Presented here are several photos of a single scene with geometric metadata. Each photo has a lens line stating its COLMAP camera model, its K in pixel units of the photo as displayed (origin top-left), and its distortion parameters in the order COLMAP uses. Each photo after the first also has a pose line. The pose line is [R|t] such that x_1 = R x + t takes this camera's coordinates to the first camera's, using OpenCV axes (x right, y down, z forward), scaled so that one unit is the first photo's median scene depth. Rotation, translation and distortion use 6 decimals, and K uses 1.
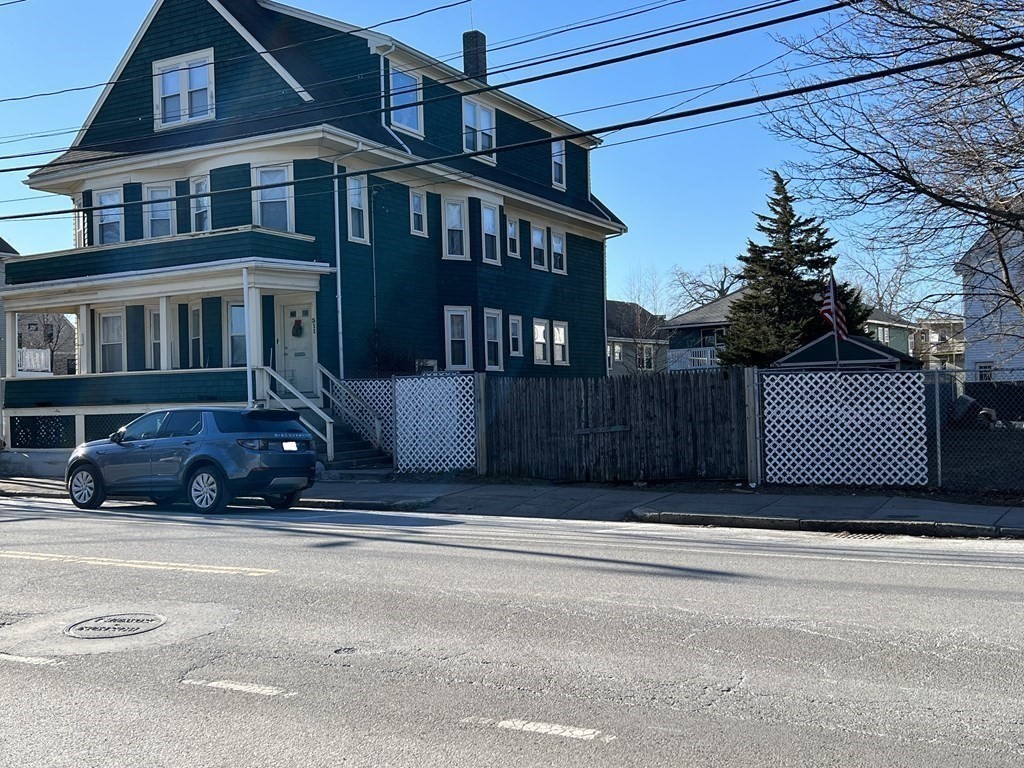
lens RADIAL K [[1085.2, 0, 512.4], [0, 1085.2, 392.3], [0, 0, 1]] dist [0.154045, 0.000000]
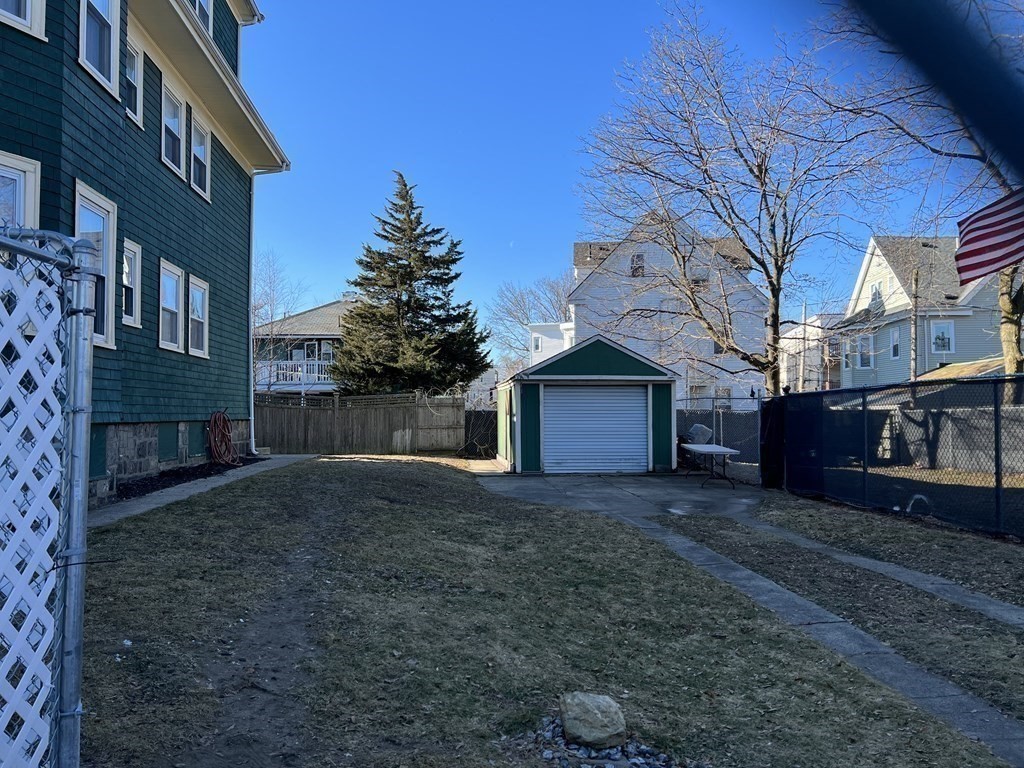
lens RADIAL K [[774.0, 0, 512.1], [0, 774.0, 385.0], [0, 0, 1]] dist [0.012390, 0.001785]
pose [[0.835567, 0.054864, 0.546643, -0.046118], [-0.035697, 0.998320, -0.045633, 0.002234], [-0.548228, 0.018616, 0.836122, 0.719629]]
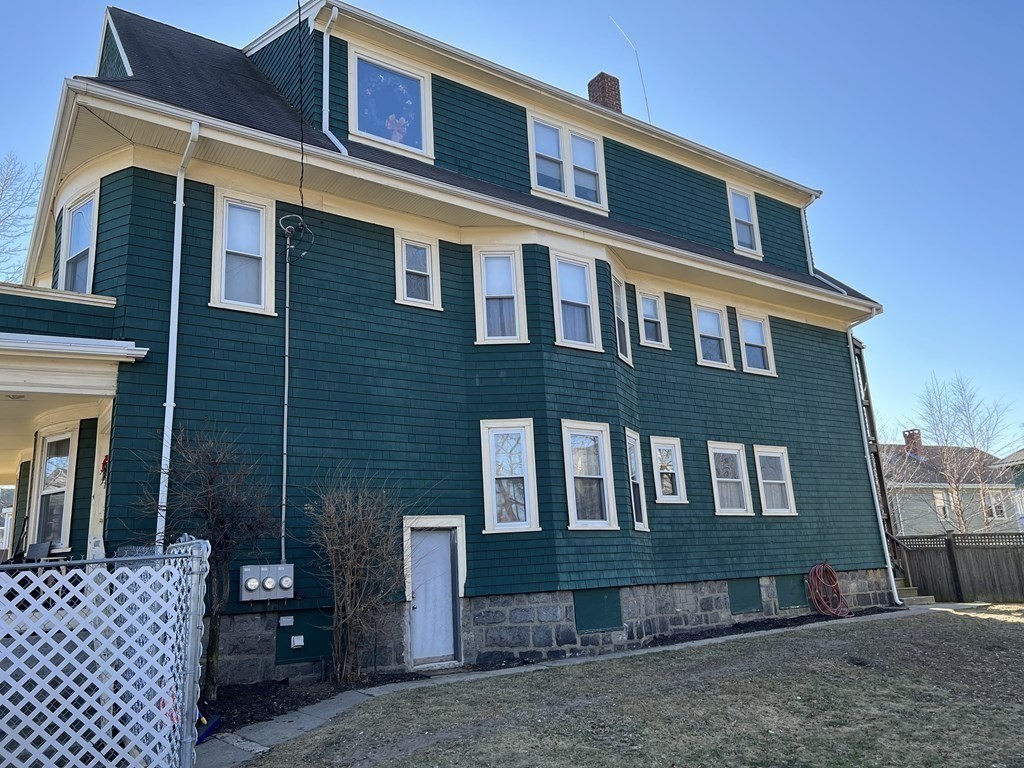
lens RADIAL K [[774.0, 0, 513.1], [0, 774.0, 383.8], [0, 0, 1]] dist [0.012390, 0.001785]
pose [[0.895999, -0.132881, -0.423708, 0.133603], [0.037941, 0.973596, -0.225102, -0.005452], [0.442432, 0.185615, 0.877383, 0.658983]]
